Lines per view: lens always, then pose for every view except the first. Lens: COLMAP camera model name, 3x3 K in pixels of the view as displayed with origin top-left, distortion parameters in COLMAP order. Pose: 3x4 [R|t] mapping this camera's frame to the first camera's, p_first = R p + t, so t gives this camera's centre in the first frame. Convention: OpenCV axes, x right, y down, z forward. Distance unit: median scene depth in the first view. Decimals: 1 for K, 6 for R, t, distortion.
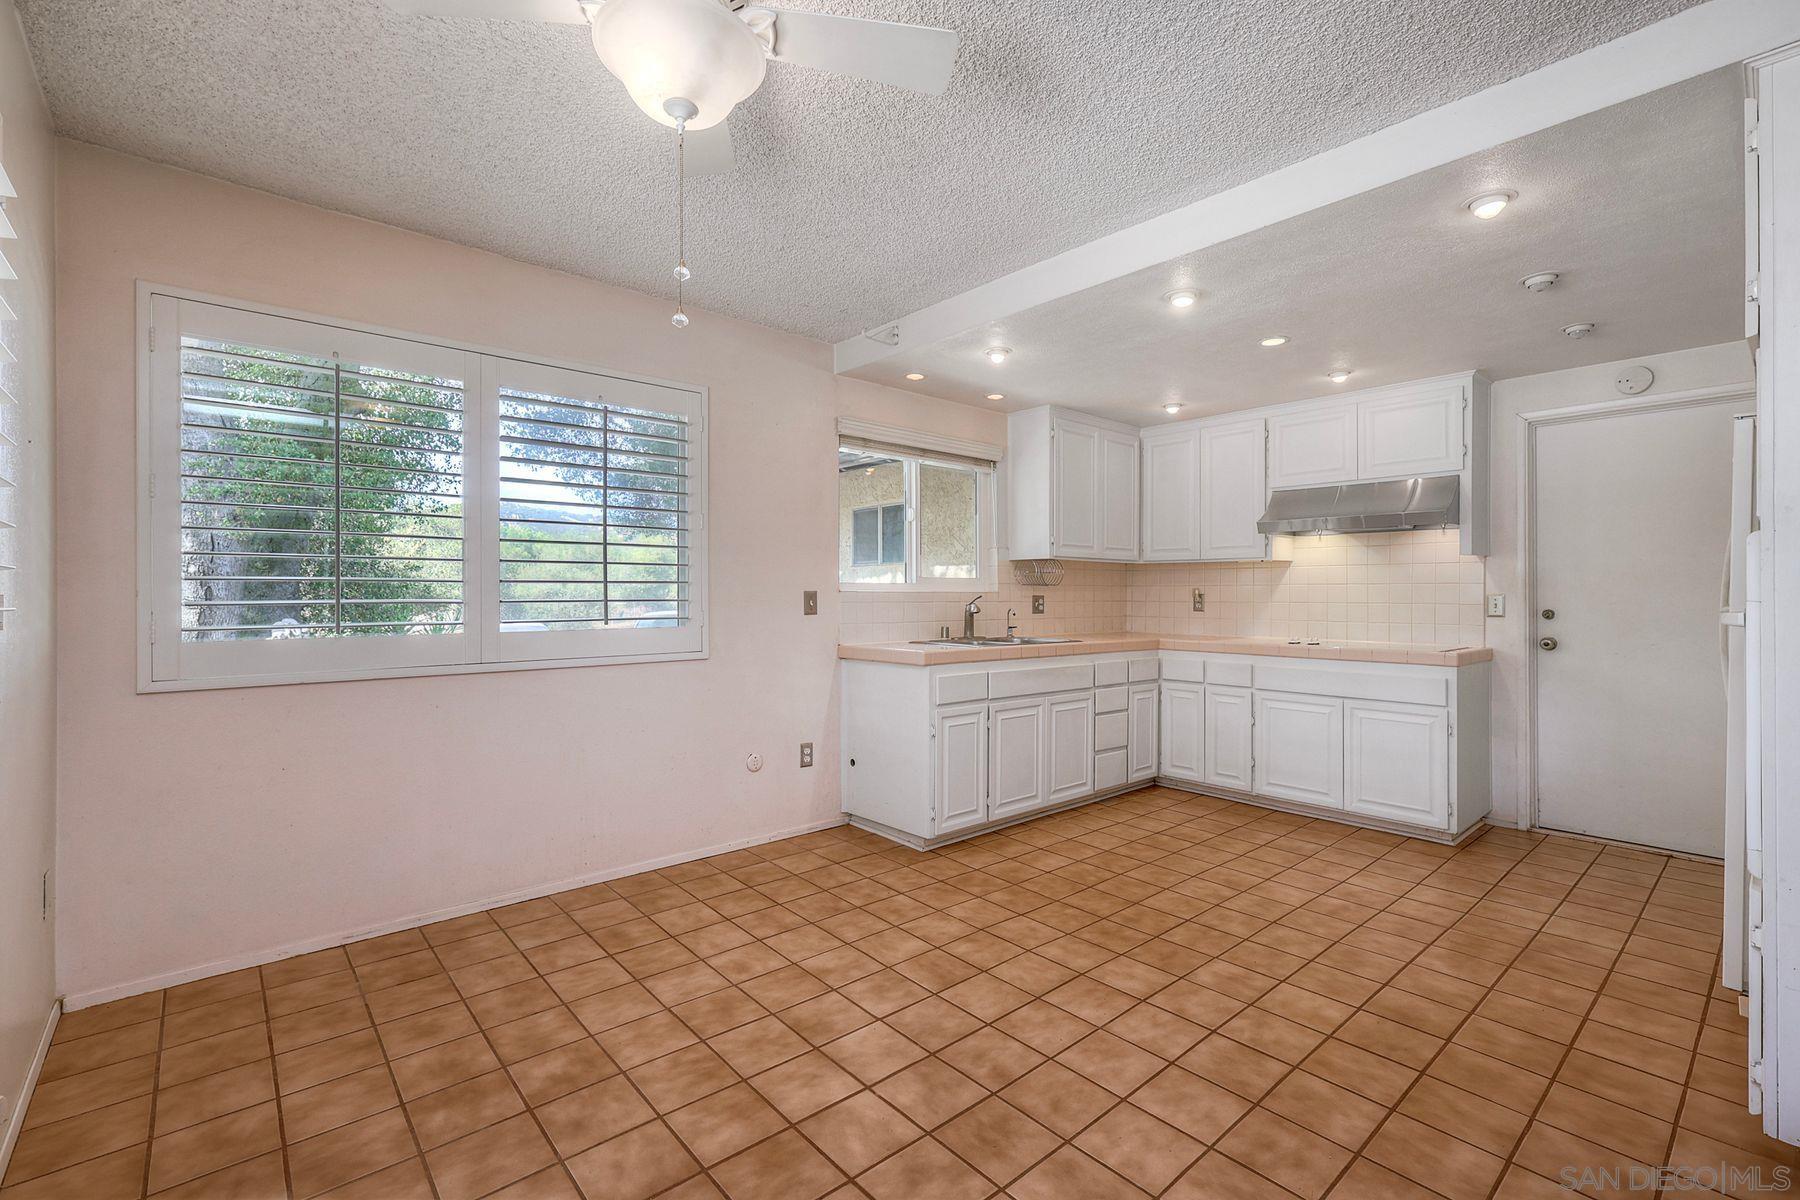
lens RADIAL K [[794.3, 0, 899.6], [0, 794.3, 597.5], [0, 0, 1]] dist [0.004762, -0.000417]
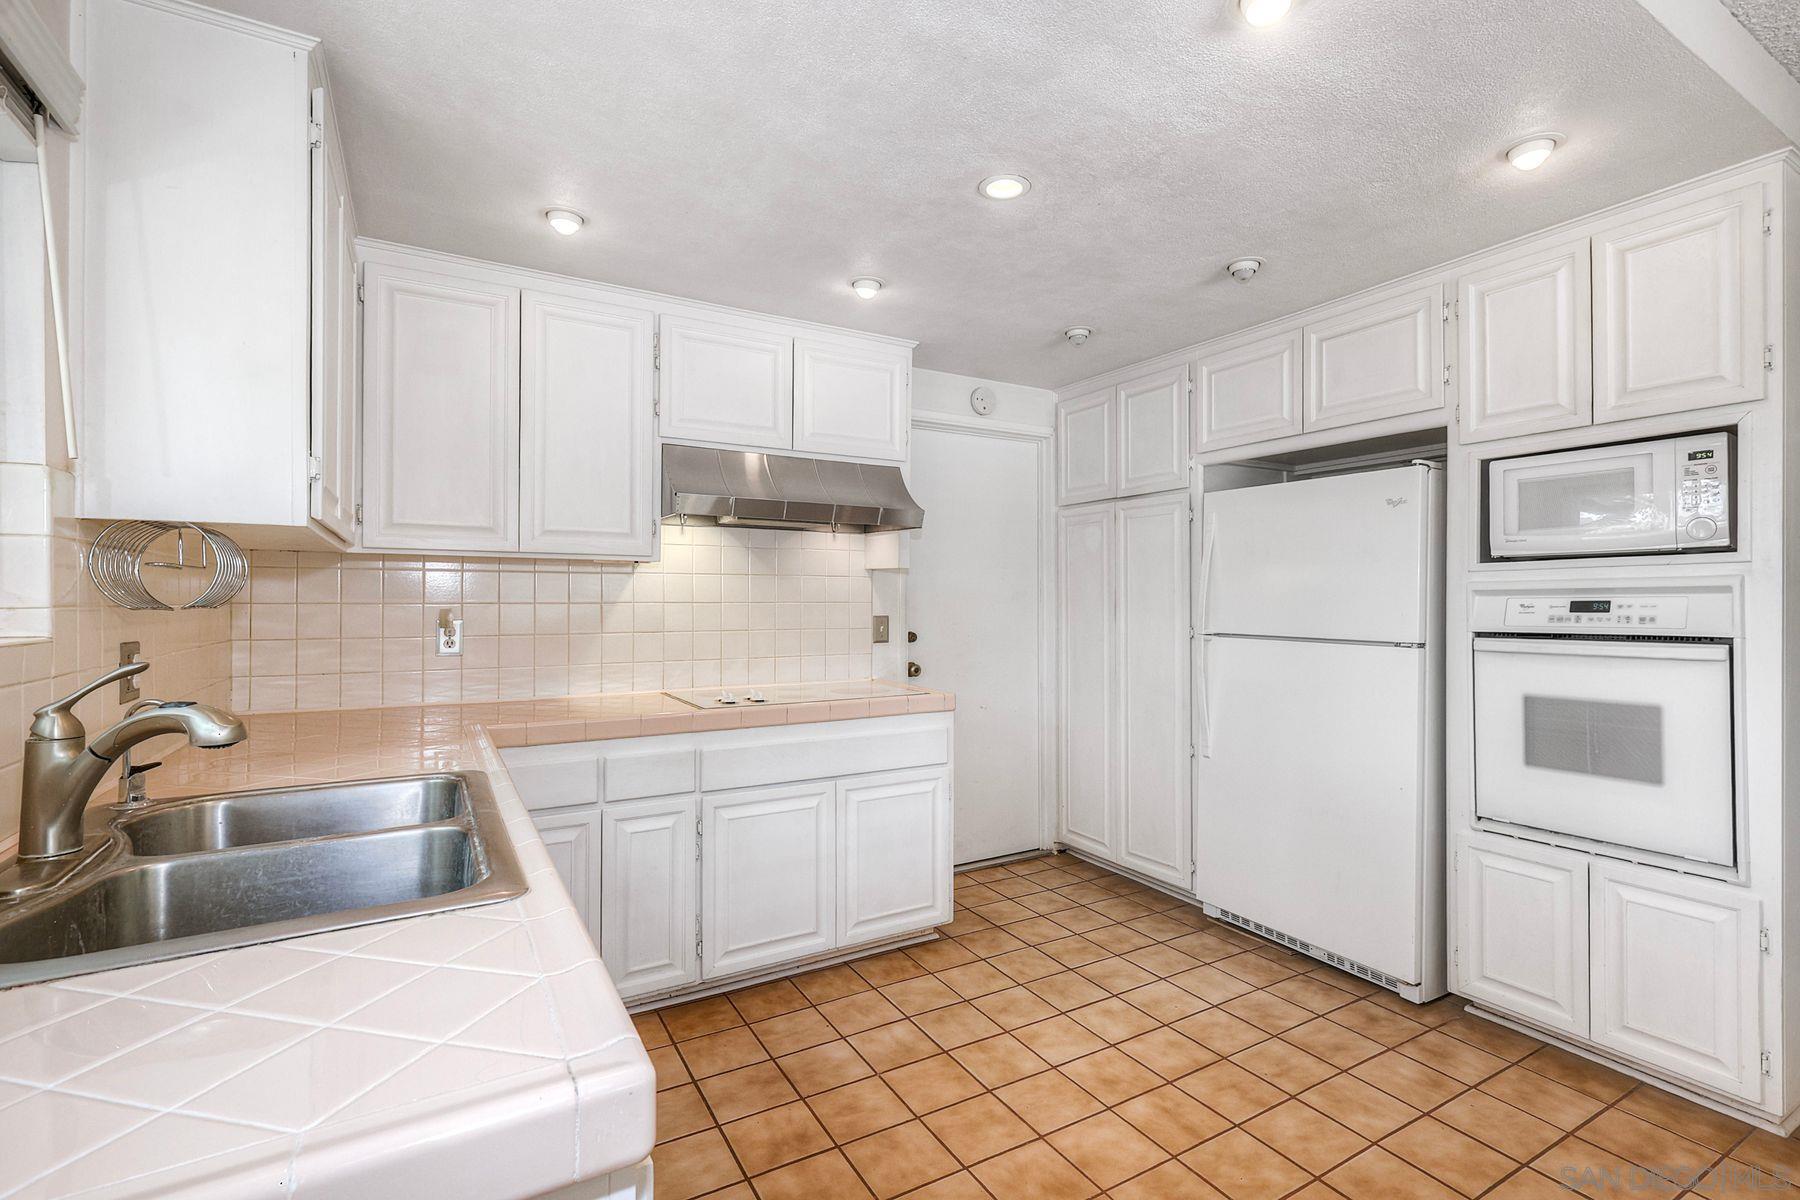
lens RADIAL K [[829.6, 0, 927.2], [0, 829.6, 600.0], [0, 0, 1]] dist [-0.002127, 0.000478]
pose [[0.175263, -0.002955, 0.984517, -0.137496], [0.003854, 0.999990, 0.002315, -0.029196], [-0.984514, 0.003389, 0.175272, 1.048935]]
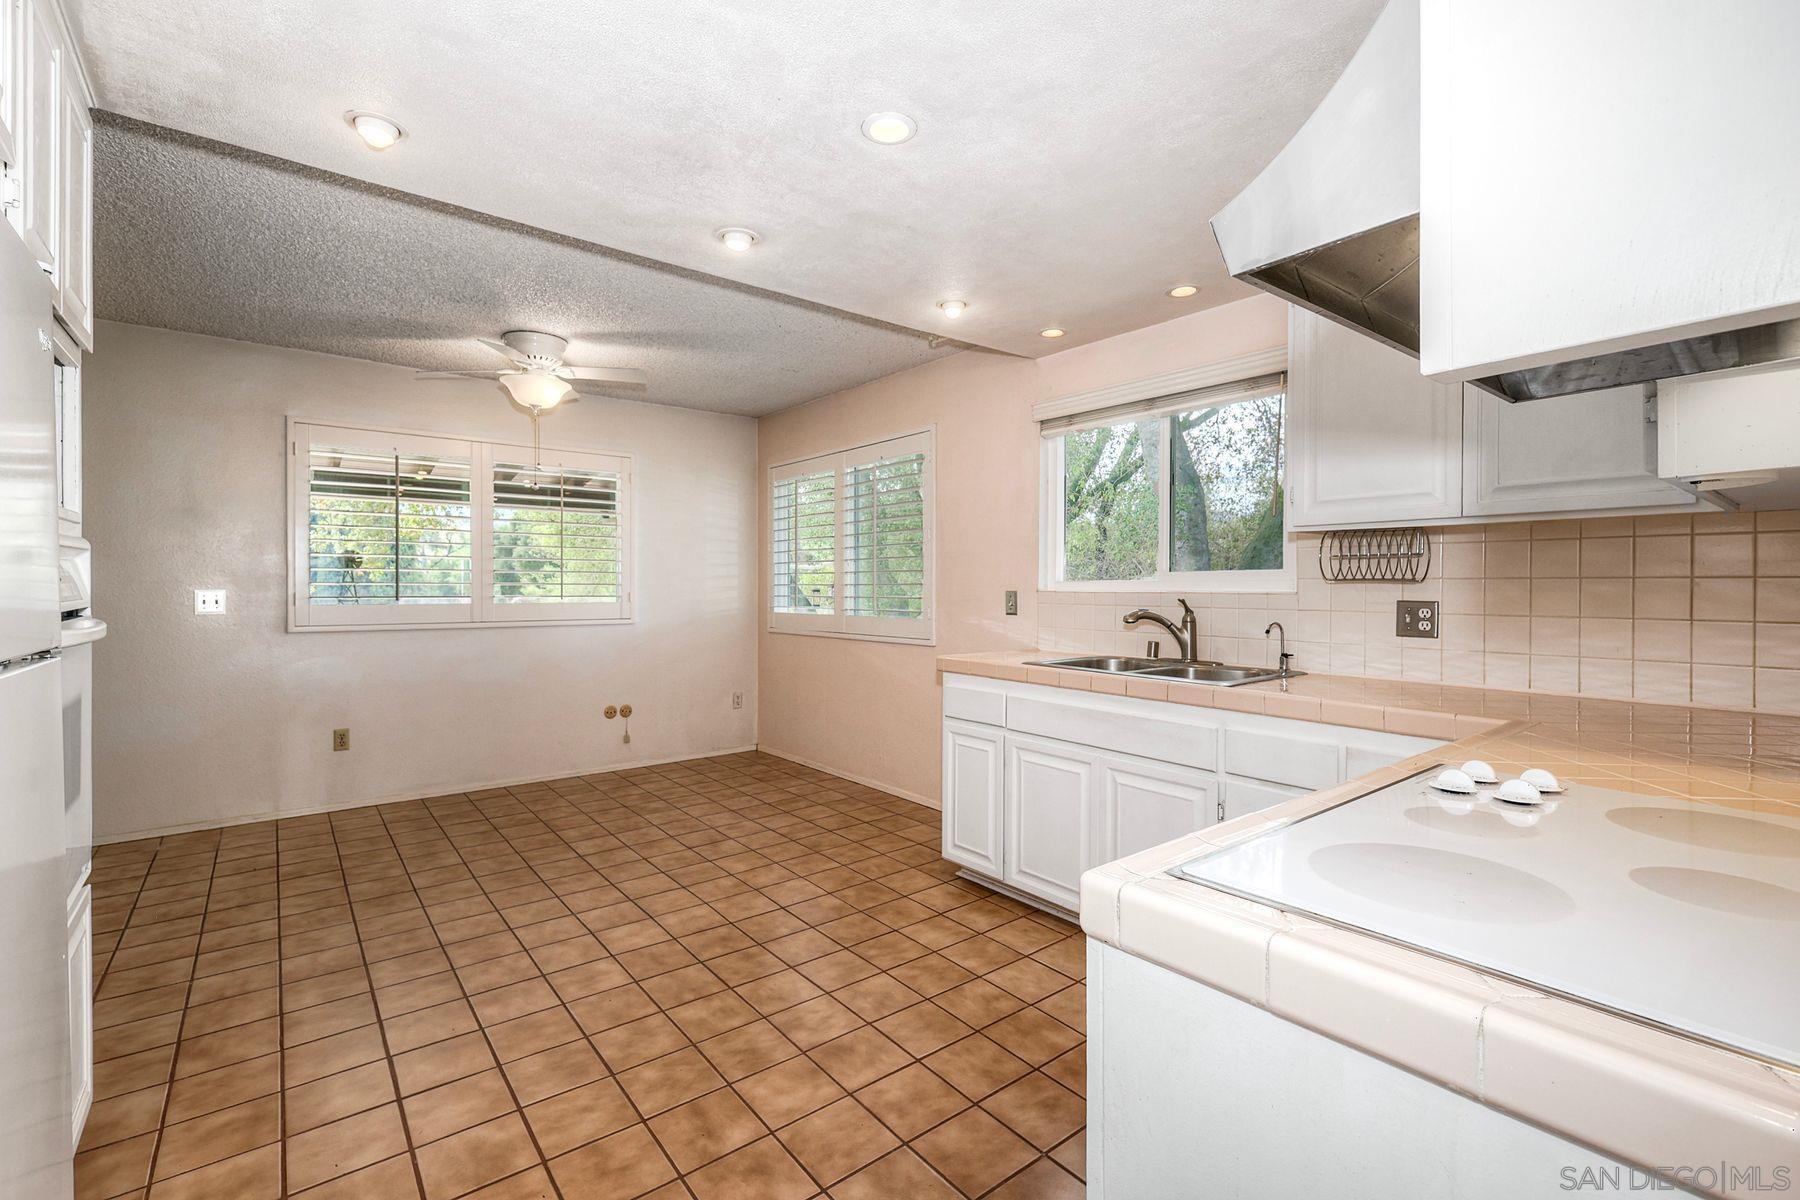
lens RADIAL K [[794.3, 0, 895.3], [0, 794.3, 592.2], [0, 0, 1]] dist [0.004762, -0.000417]
pose [[-0.052047, 0.005892, -0.998627, 1.113043], [-0.006379, 0.999960, 0.006232, -0.014647], [0.998624, 0.006695, -0.052008, 1.140123]]
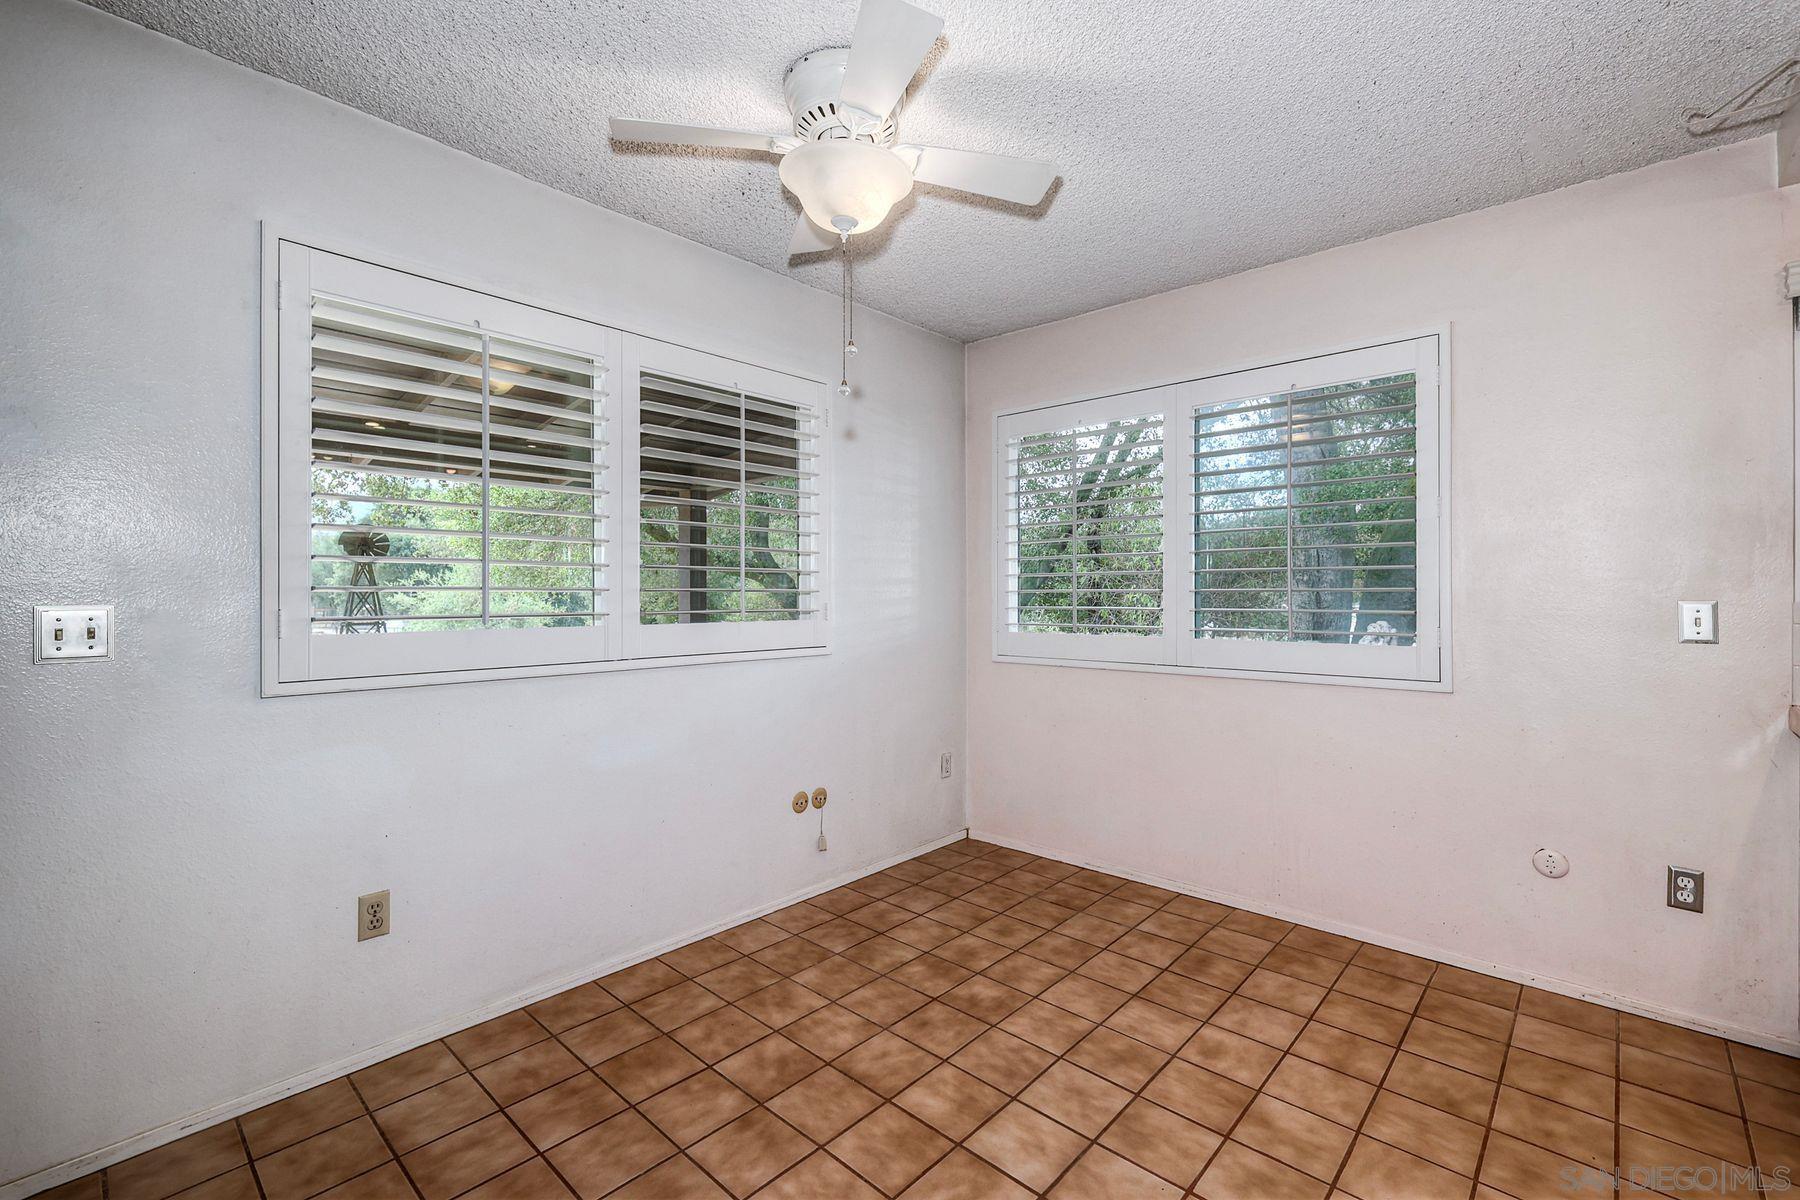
lens RADIAL K [[794.3, 0, 901.2], [0, 794.3, 588.8], [0, 0, 1]] dist [0.004762, -0.000417]
pose [[0.110418, -0.002396, -0.993882, 0.488062], [-0.006770, 0.999972, -0.003163, -0.015198], [0.993862, 0.007078, 0.110399, 0.469303]]
